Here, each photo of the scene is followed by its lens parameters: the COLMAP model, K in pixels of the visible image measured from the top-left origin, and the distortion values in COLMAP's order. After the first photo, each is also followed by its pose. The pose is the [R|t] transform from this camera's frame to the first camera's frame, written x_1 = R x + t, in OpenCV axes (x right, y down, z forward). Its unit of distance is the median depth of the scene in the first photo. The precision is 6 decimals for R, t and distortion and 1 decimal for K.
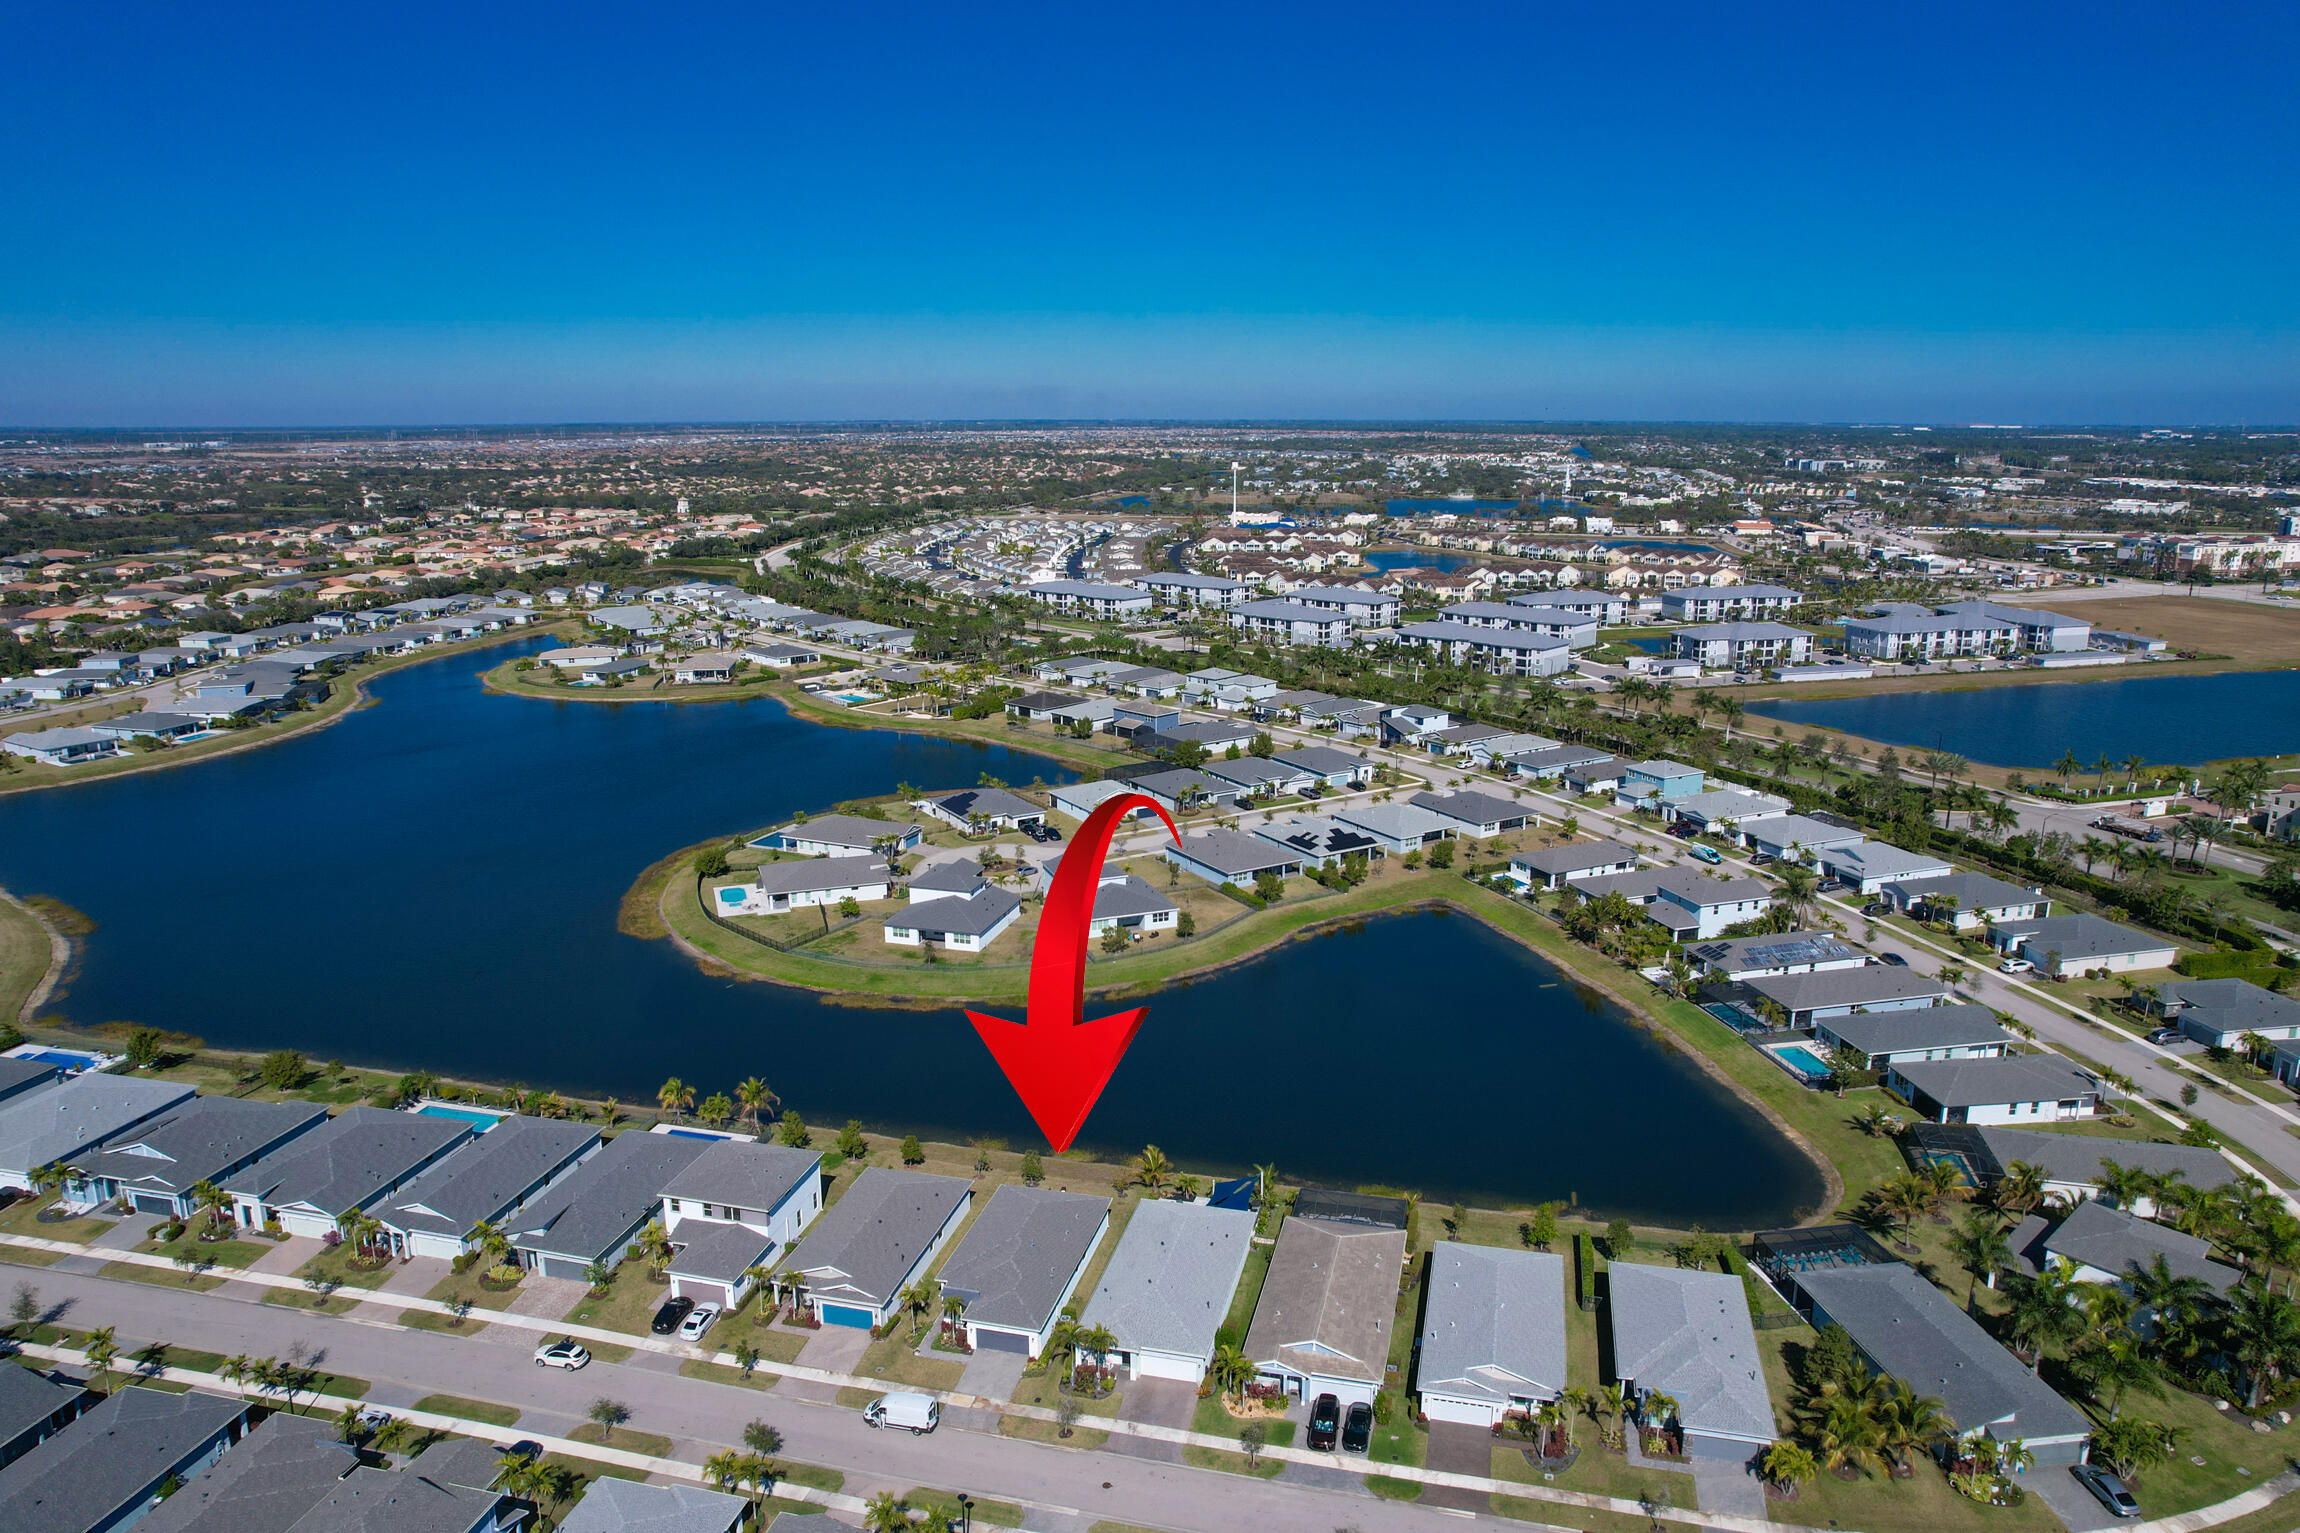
lens RADIAL K [[1497.2, 0, 1155.3], [0, 1497.2, 760.6], [0, 0, 1]] dist [-0.065362, 0.053605]
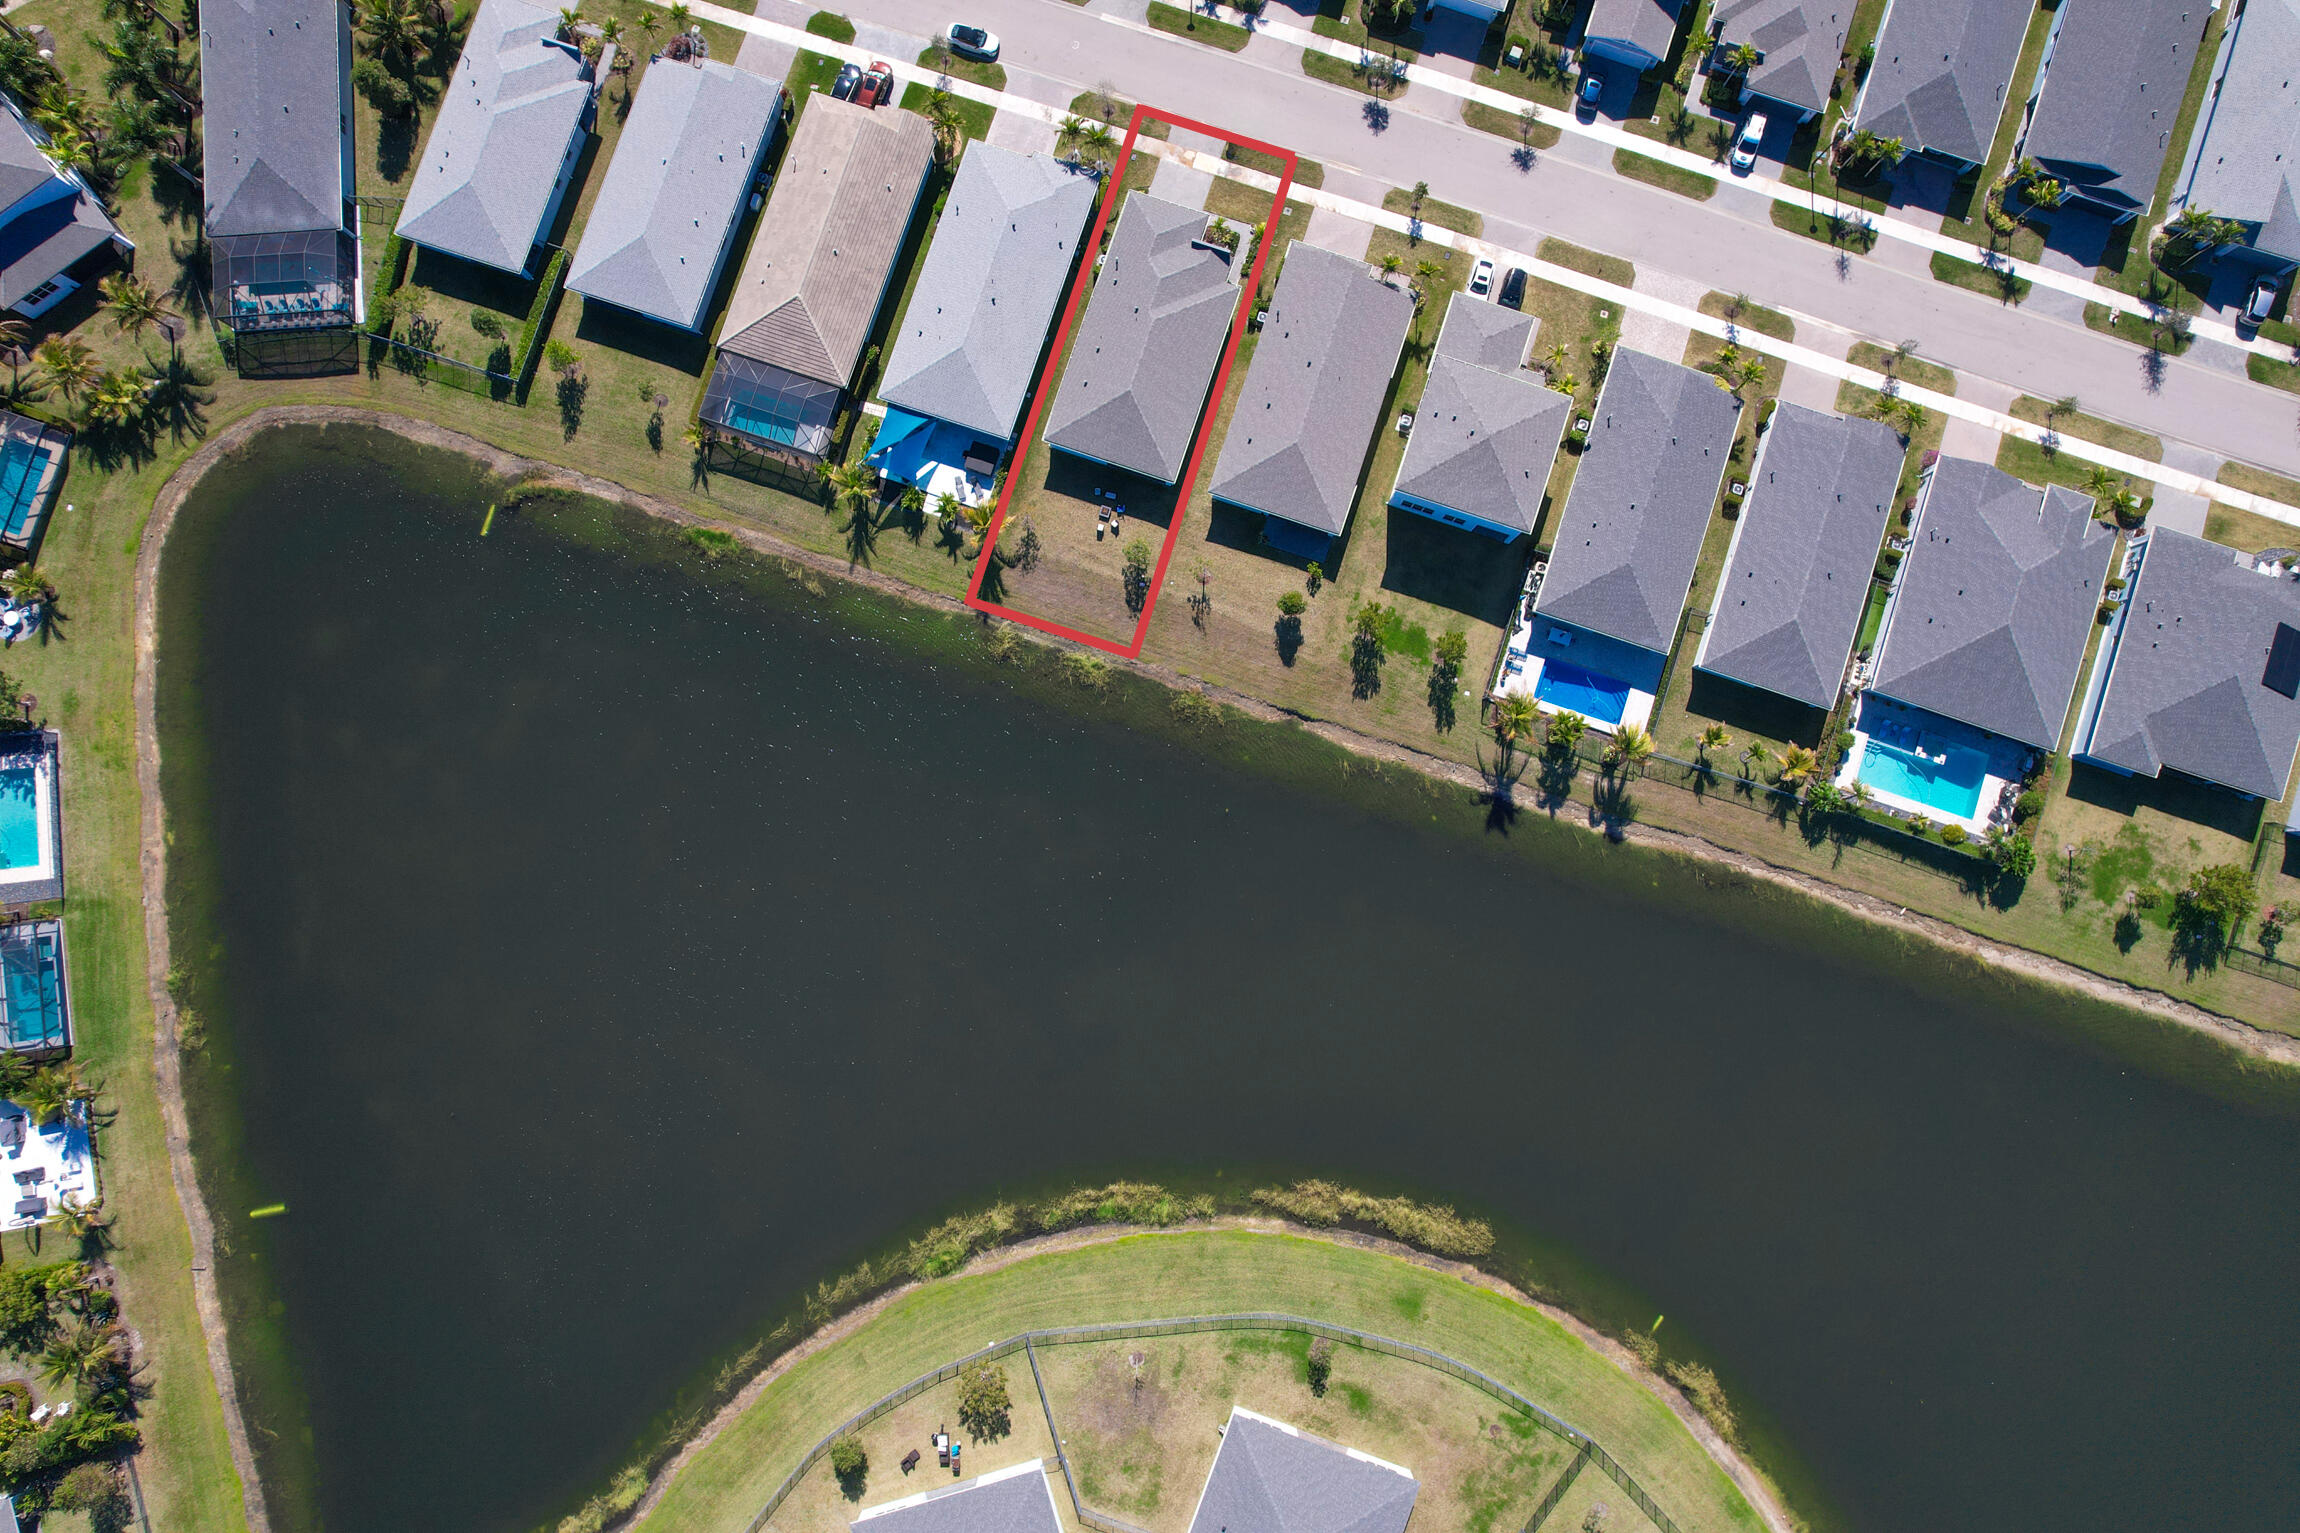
lens RADIAL K [[1488.7, 0, 1150.0], [0, 1488.7, 766.5], [0, 0, 1]] dist [-0.066062, 0.054264]
pose [[-0.997039, -0.076019, 0.011604, -0.036692], [0.023275, -0.154499, 0.987719, -0.182693], [-0.073292, 0.985064, 0.155811, 0.339702]]
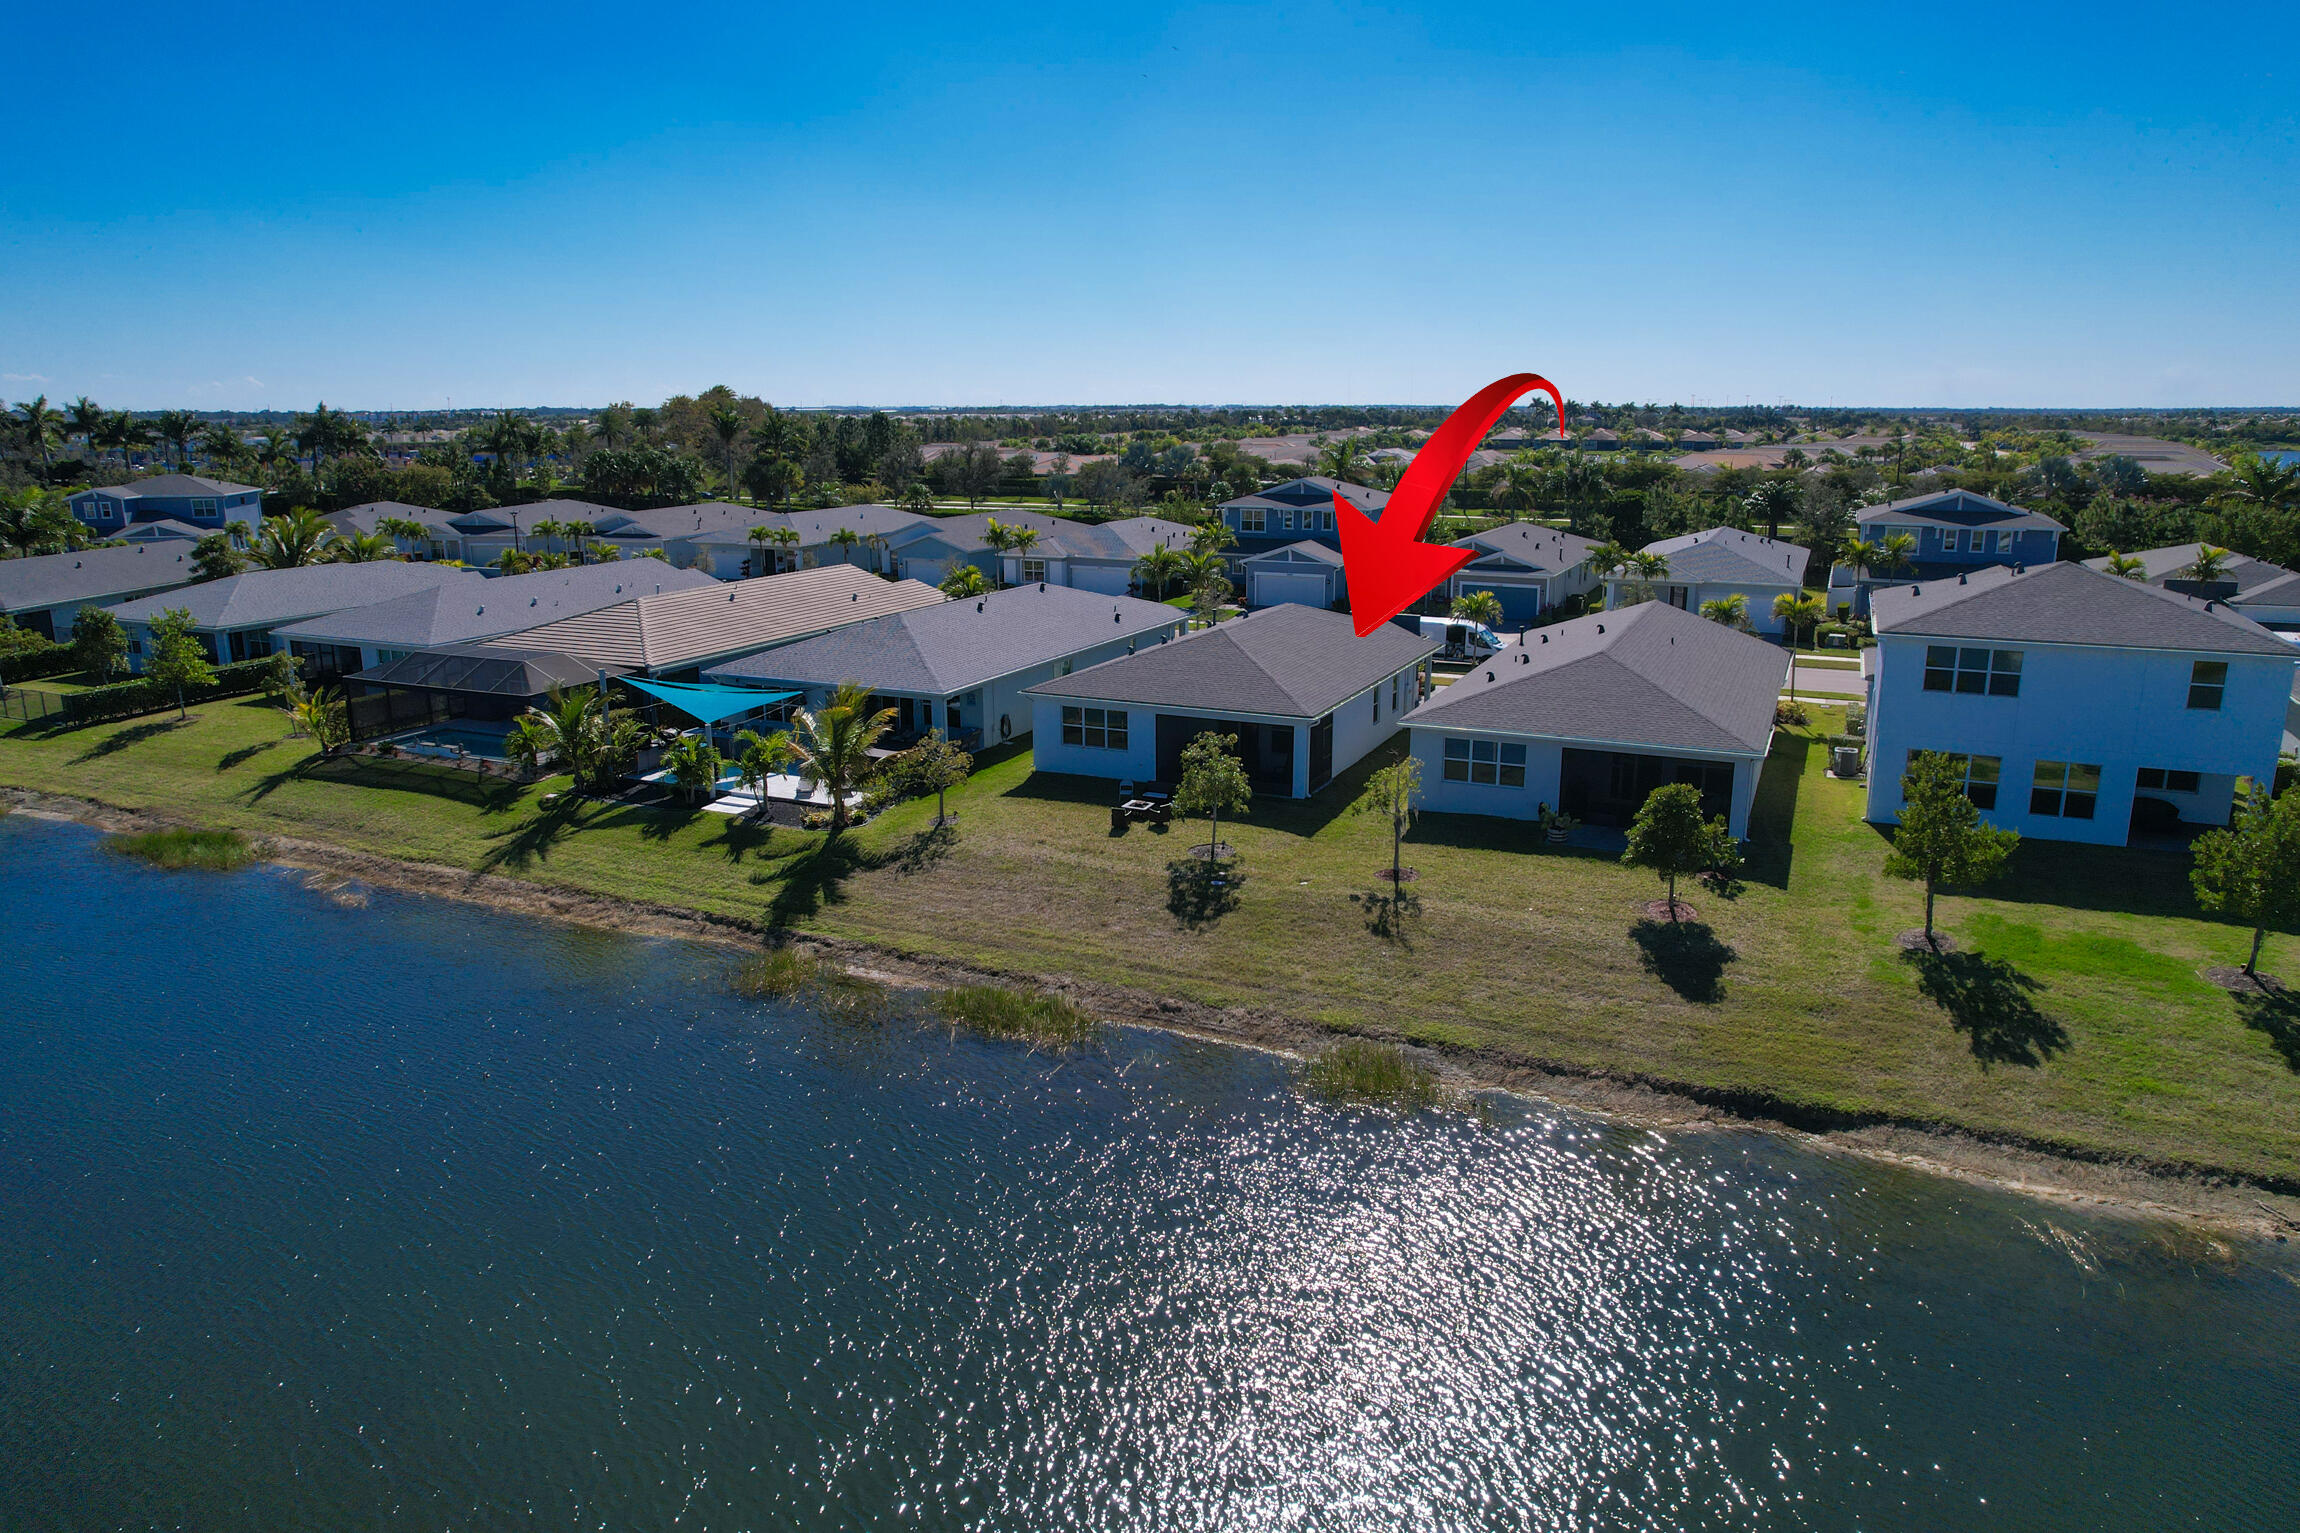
lens RADIAL K [[1488.7, 0, 1150.0], [0, 1488.7, 766.5], [0, 0, 1]] dist [-0.066062, 0.054264]
pose [[-0.982752, -0.038112, 0.180957, -0.042237], [0.049468, 0.888695, 0.455823, 0.044221], [-0.178188, 0.456912, -0.871482, 0.431165]]
